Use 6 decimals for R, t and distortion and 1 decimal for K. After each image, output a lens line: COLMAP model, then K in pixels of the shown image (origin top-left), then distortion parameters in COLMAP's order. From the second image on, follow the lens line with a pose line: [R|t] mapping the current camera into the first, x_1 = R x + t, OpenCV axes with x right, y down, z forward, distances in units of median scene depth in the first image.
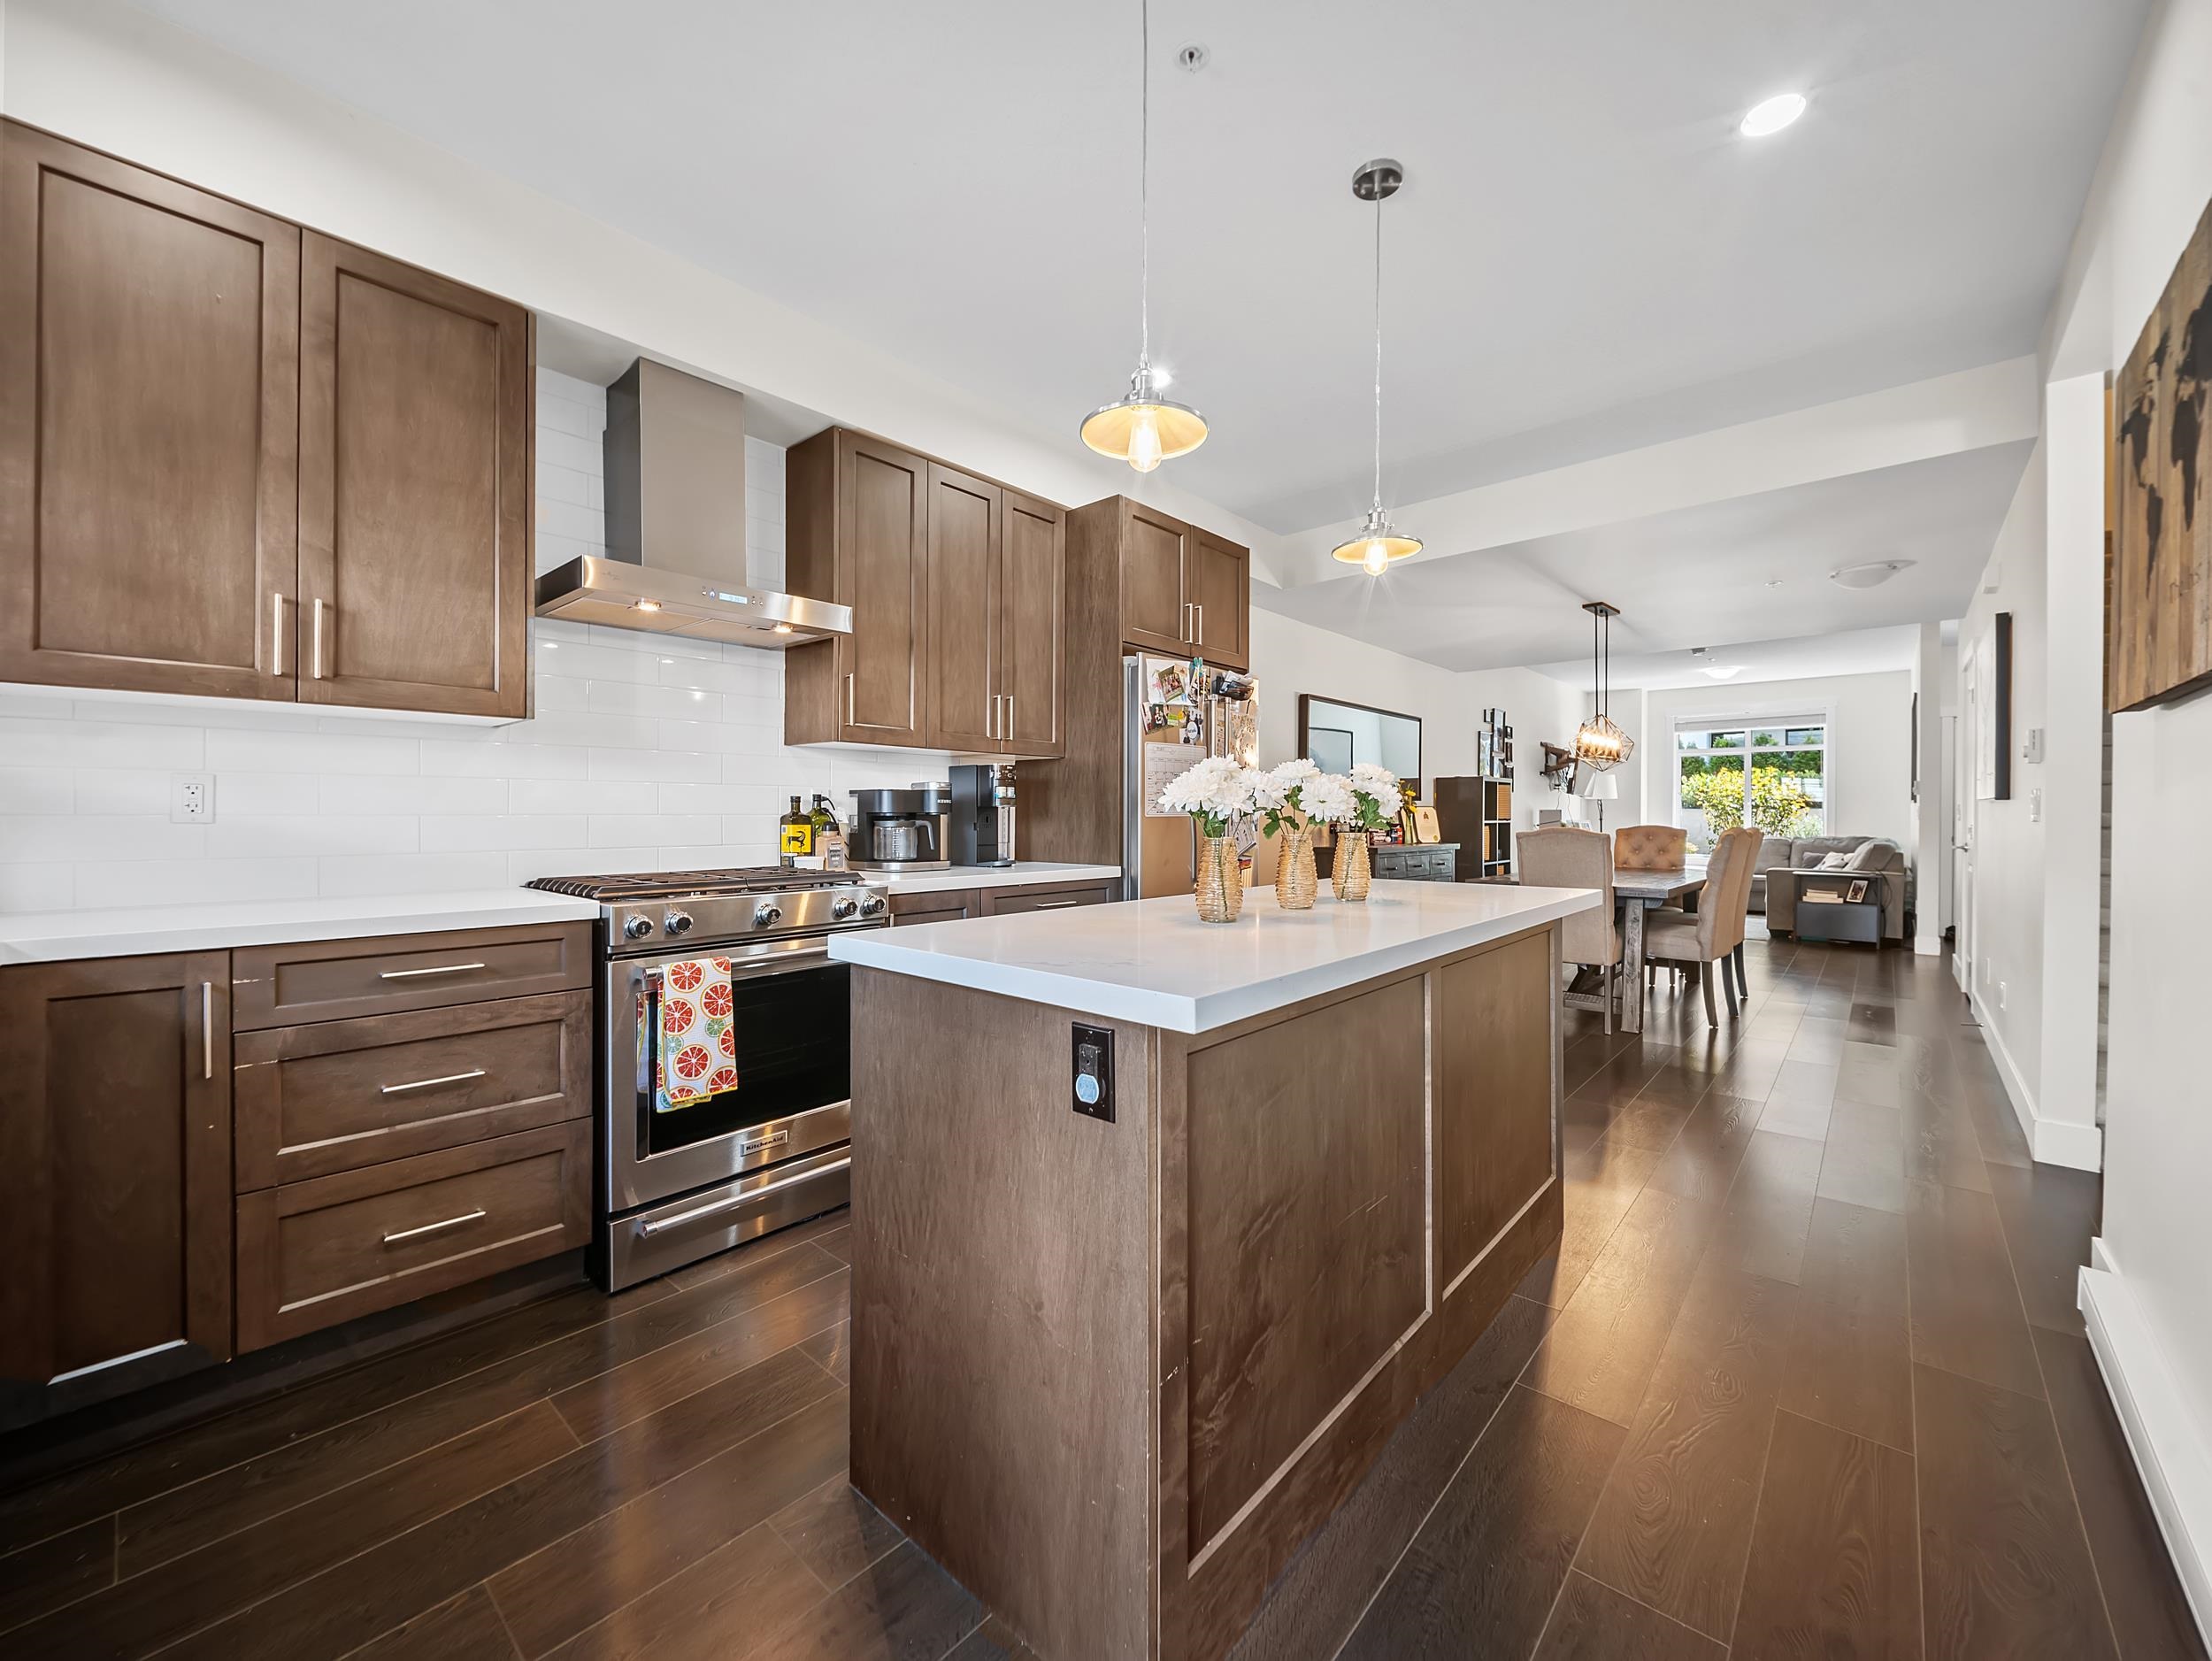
lens RADIAL K [[844.6, 0, 1106.8], [0, 844.6, 815.2], [0, 0, 1]] dist [-0.009025, -0.000164]
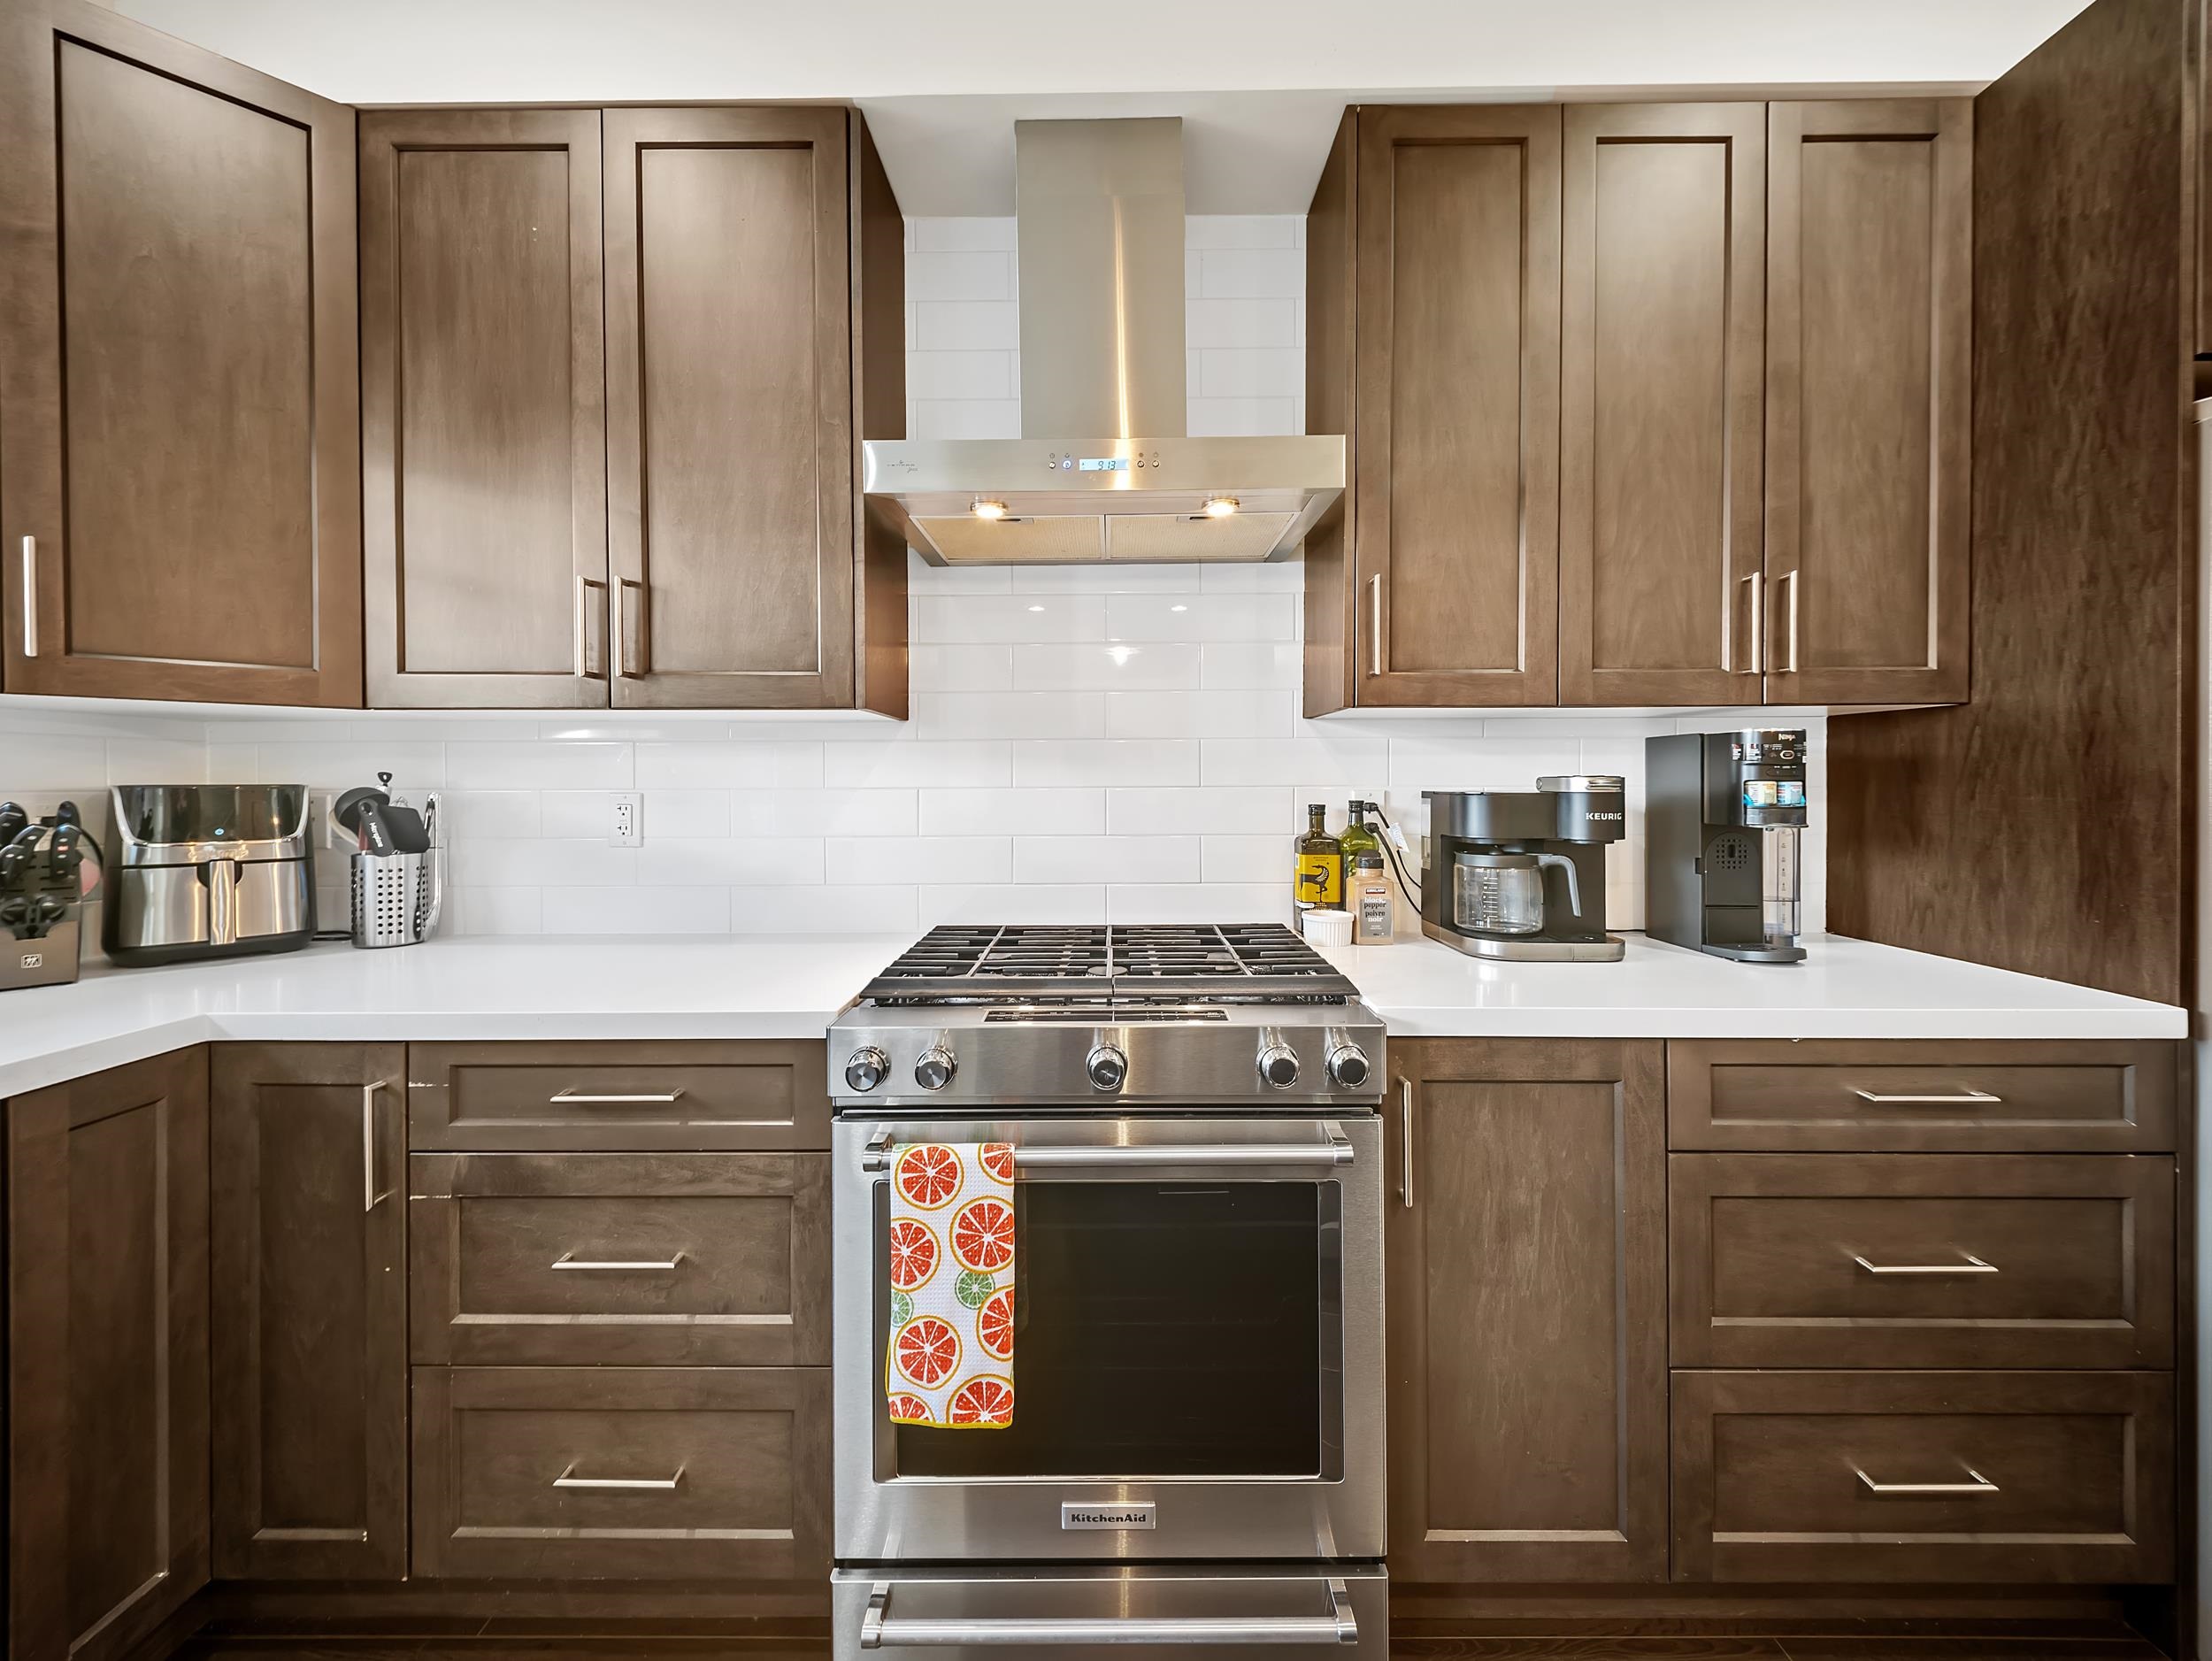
lens RADIAL K [[895.5, 0, 1109.9], [0, 895.5, 788.1], [0, 0, 1]] dist [0.015713, -0.006268]
pose [[0.667323, -0.000546, -0.744768, -0.002332], [0.004251, 0.999986, 0.003076, -0.036595], [0.744756, -0.005219, 0.667316, 0.480897]]
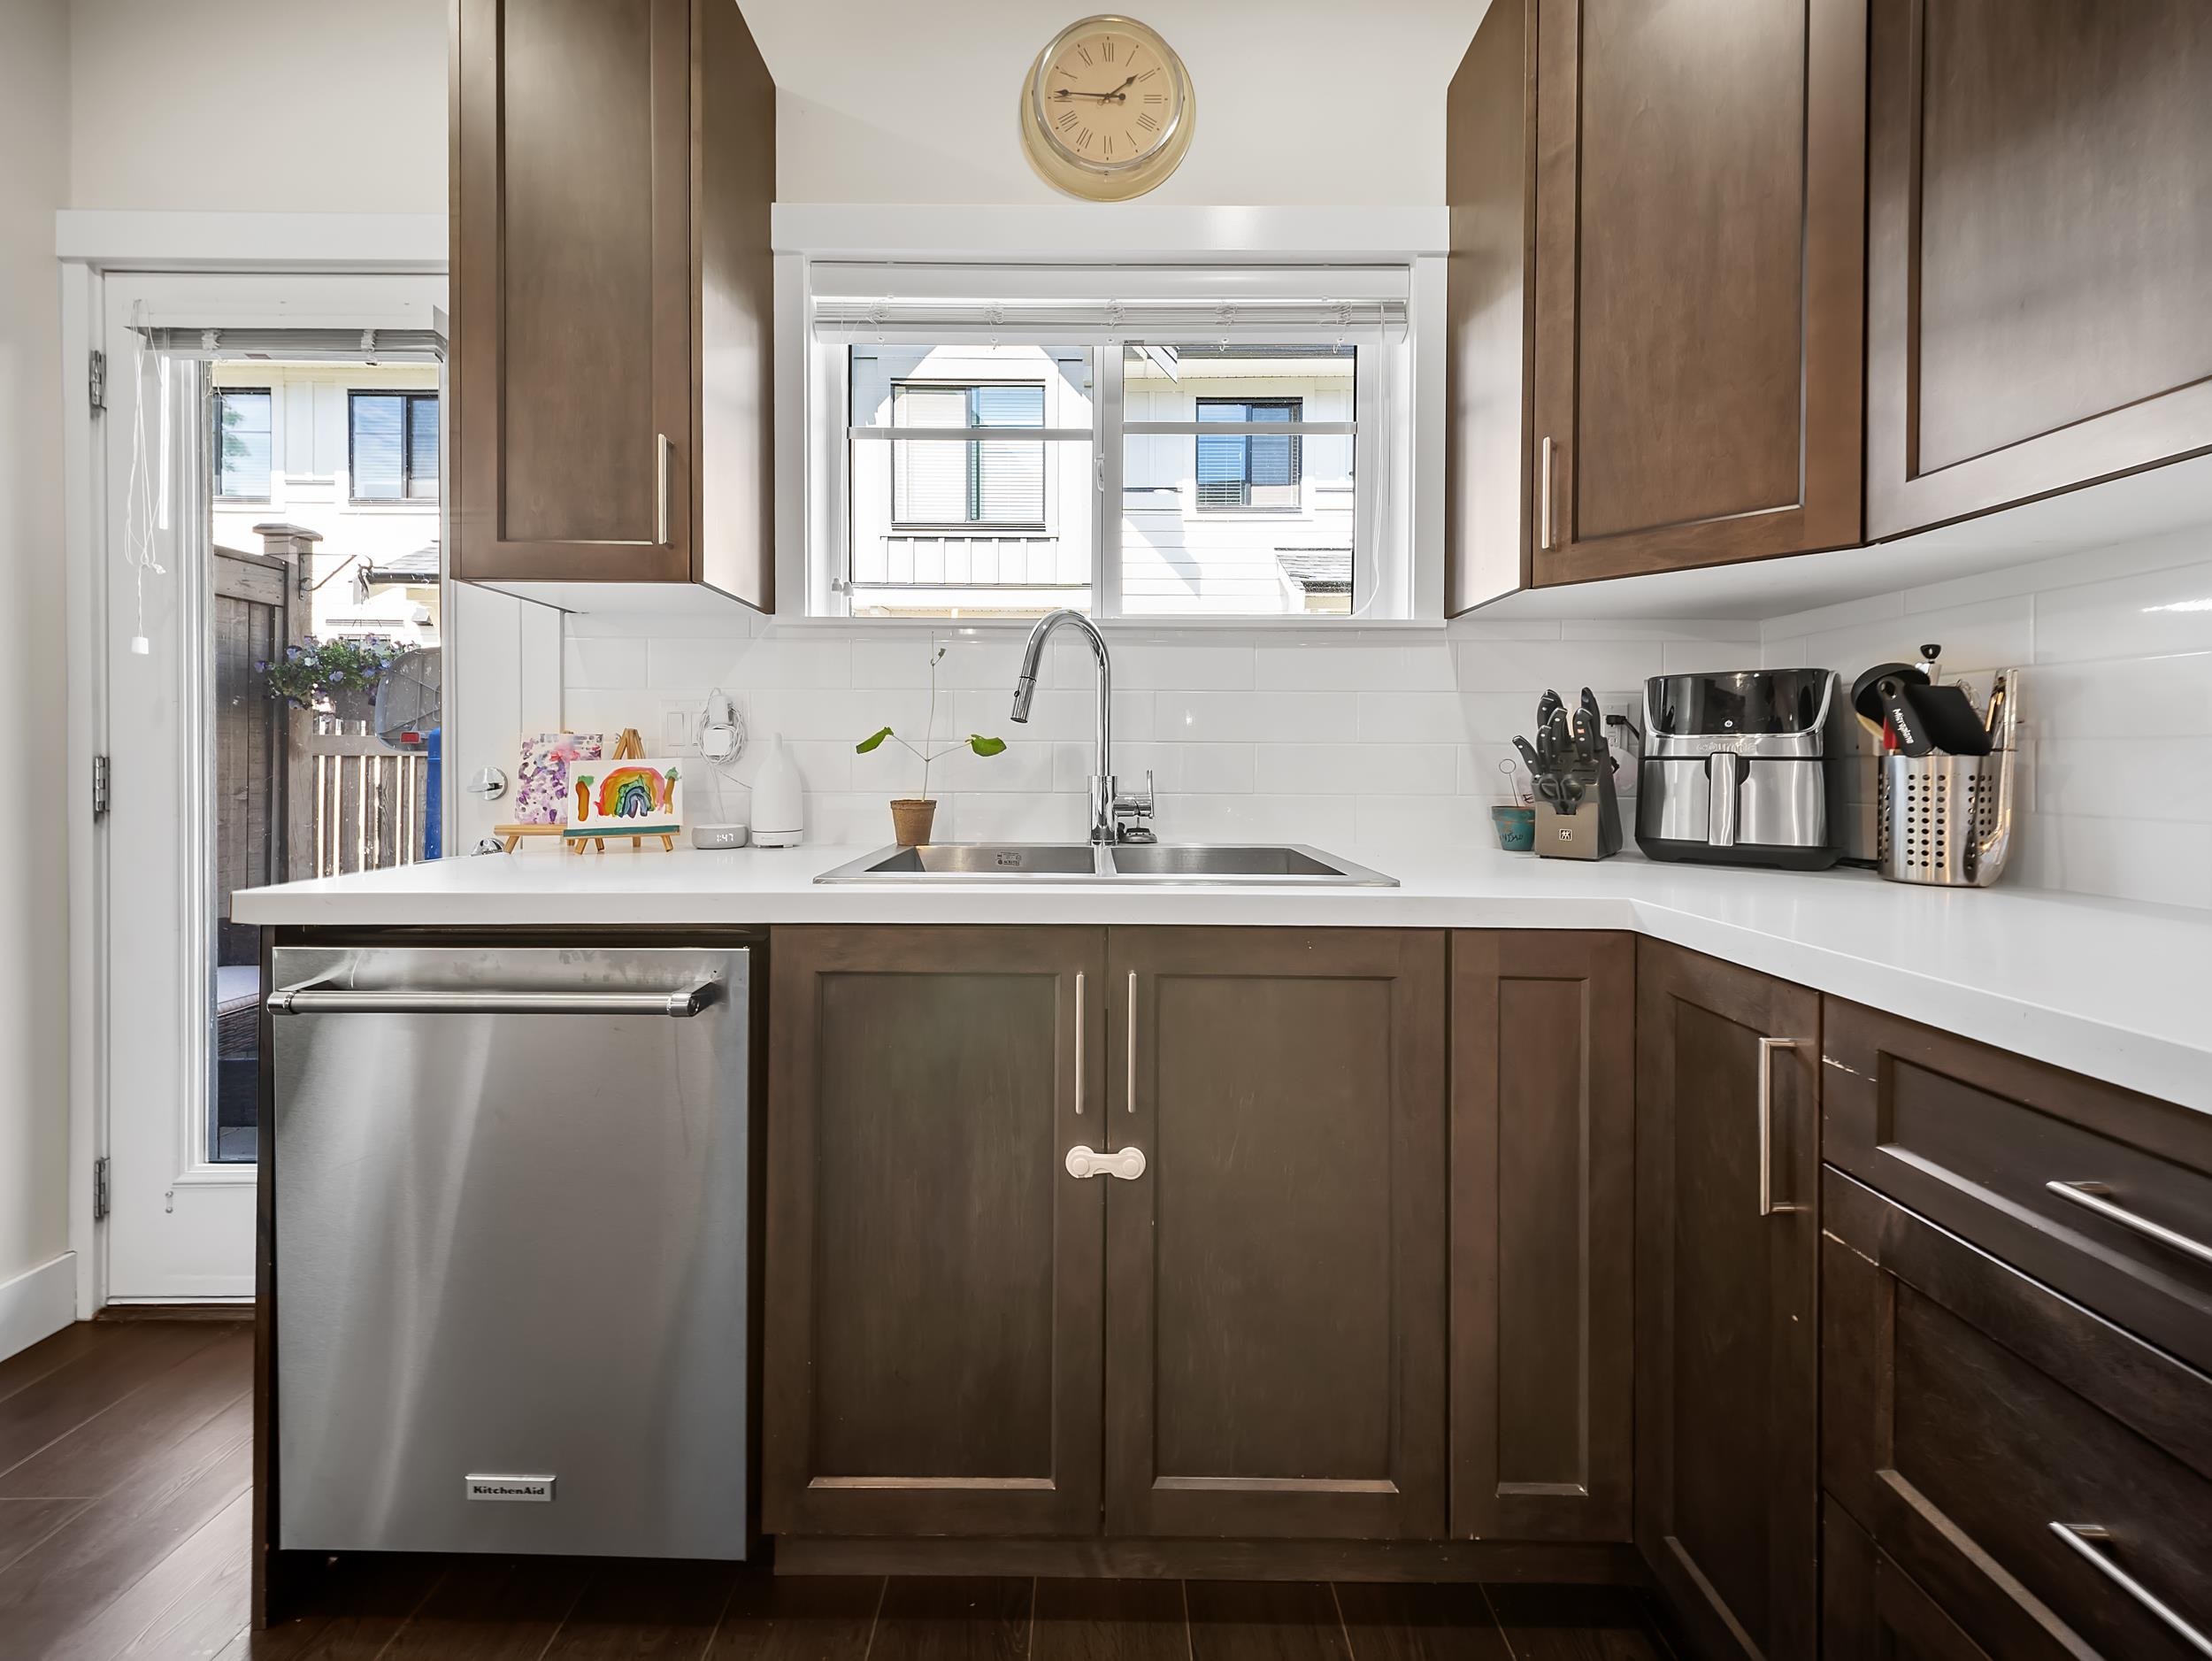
lens RADIAL K [[883.7, 0, 1102.9], [0, 883.7, 766.0], [0, 0, 1]] dist [0.015553, -0.000478]
pose [[-0.741264, -0.005221, -0.671193, -0.185619], [-0.009390, 0.999953, 0.002591, 0.013247], [0.671148, 0.008223, -0.741278, 0.573645]]
